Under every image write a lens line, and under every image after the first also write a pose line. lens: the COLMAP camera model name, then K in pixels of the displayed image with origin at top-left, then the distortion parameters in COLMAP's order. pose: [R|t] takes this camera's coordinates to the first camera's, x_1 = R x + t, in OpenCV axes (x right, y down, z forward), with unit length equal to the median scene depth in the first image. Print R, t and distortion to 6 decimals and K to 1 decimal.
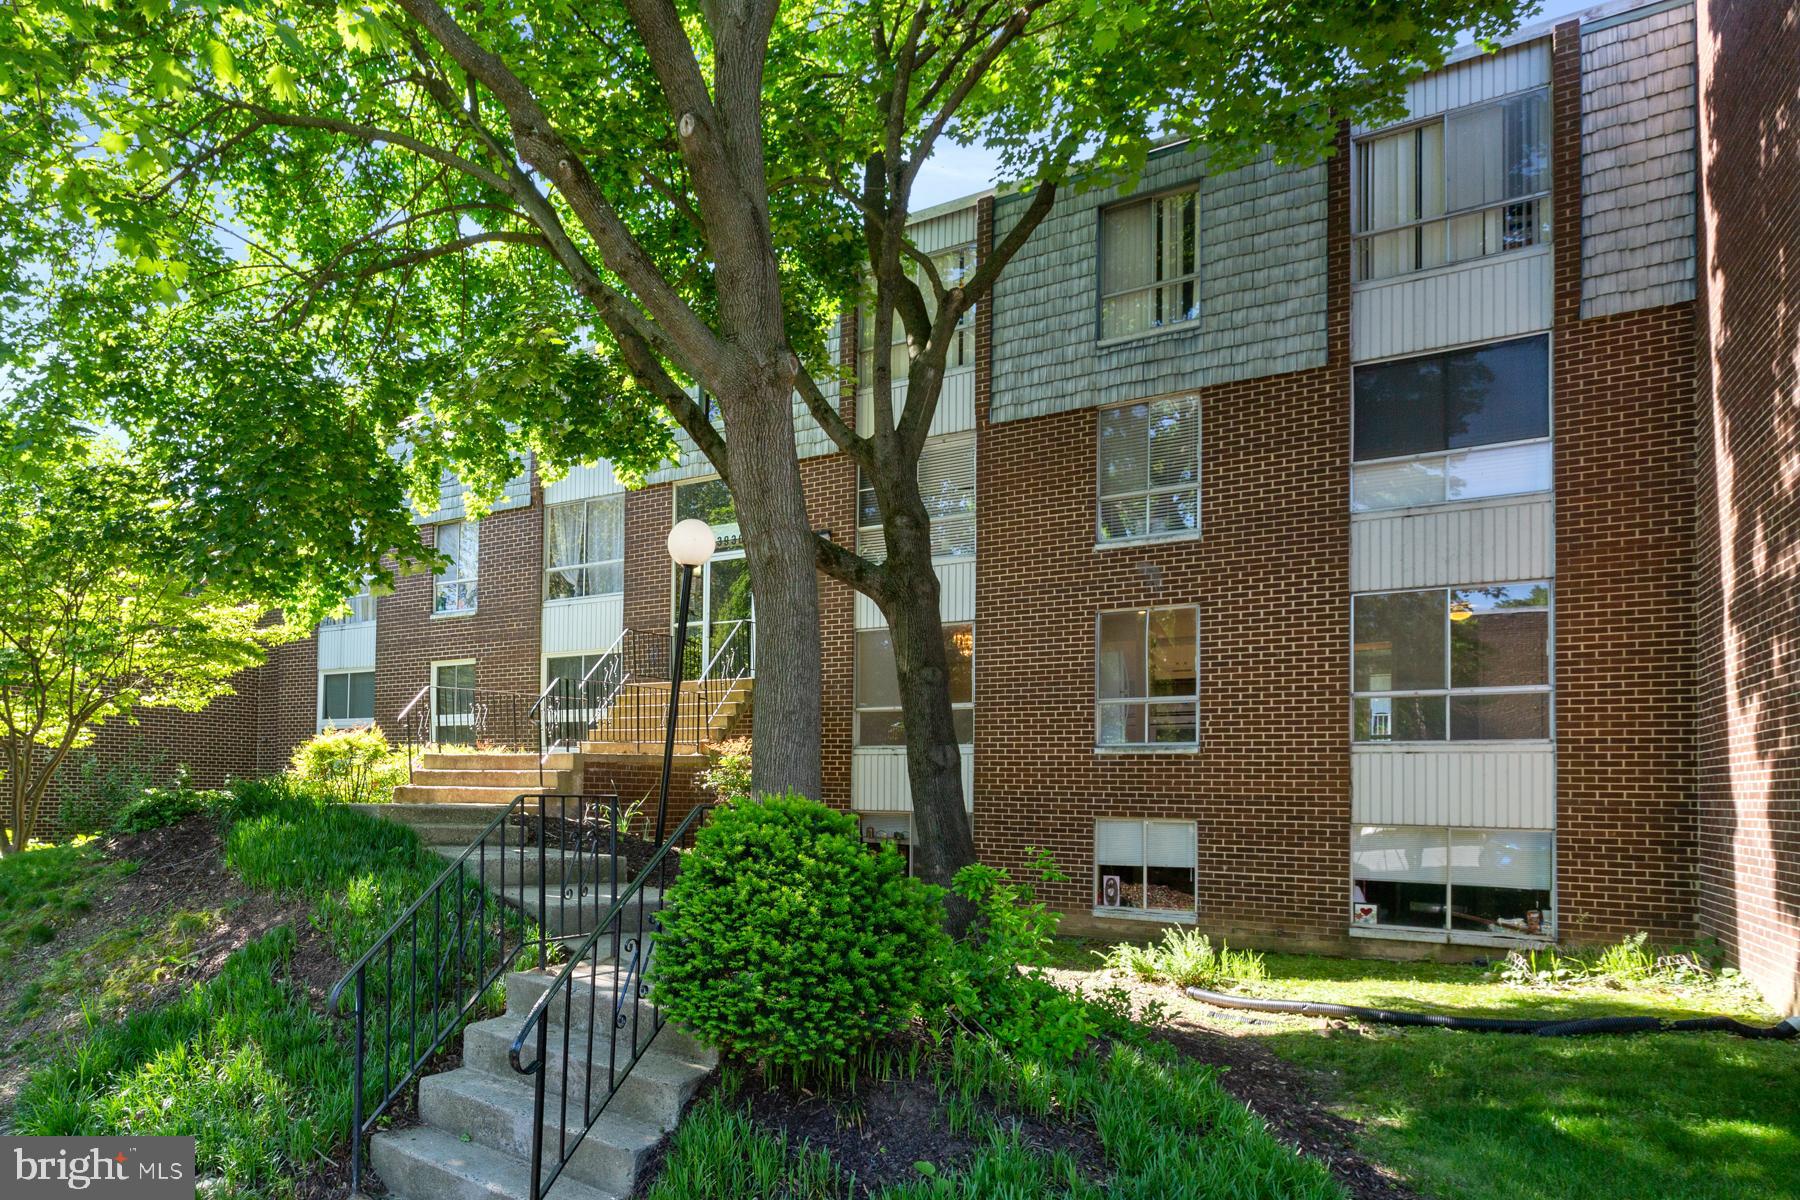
lens RADIAL K [[1217.4, 0, 900.0], [0, 1217.4, 751.7], [0, 0, 1]] dist [0.006651, -0.002351]
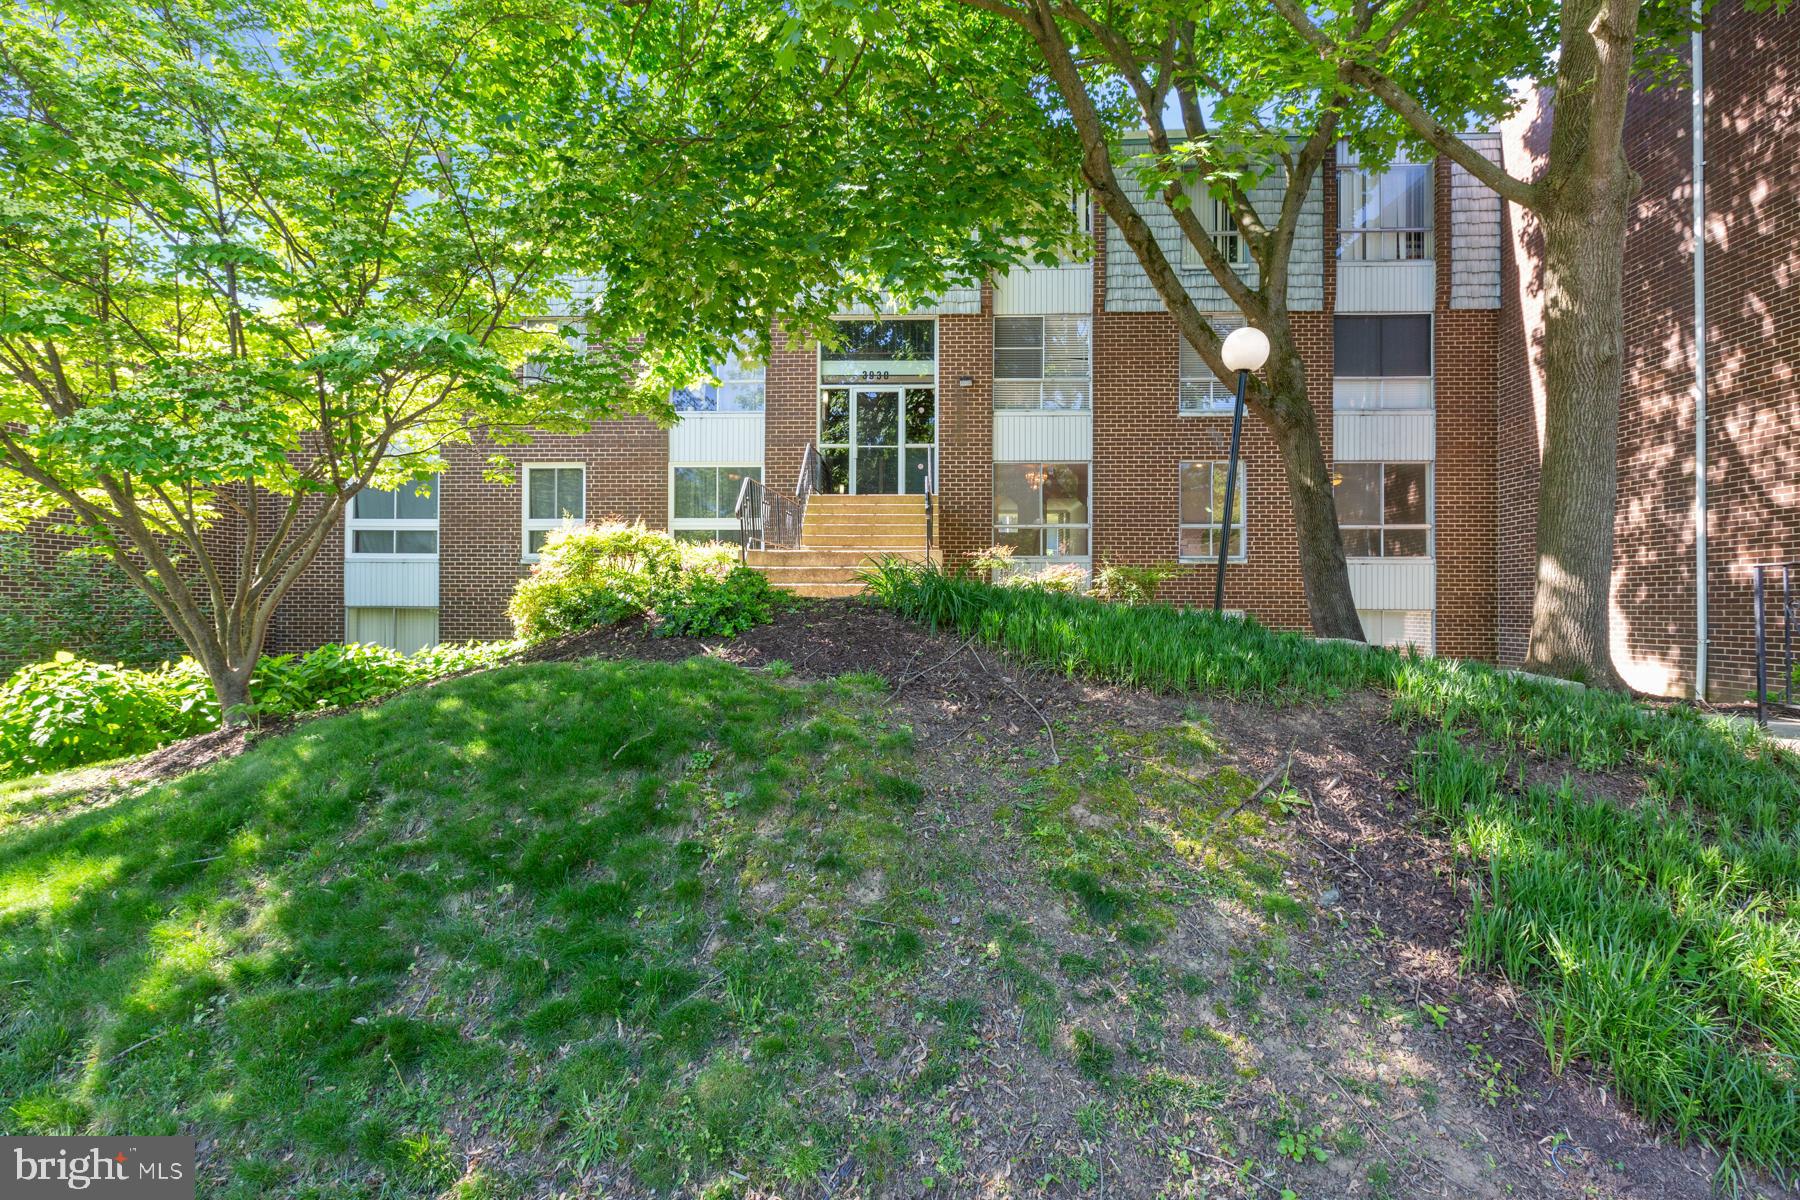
lens RADIAL K [[810.0, 0, 902.5], [0, 810.0, 582.4], [0, 0, 1]] dist [0.002049, -0.000048]
pose [[0.848267, -0.005347, 0.529542, -0.643155], [-0.006147, 0.999782, 0.019941, 0.007464], [-0.529534, -0.020170, 0.848049, 0.411964]]
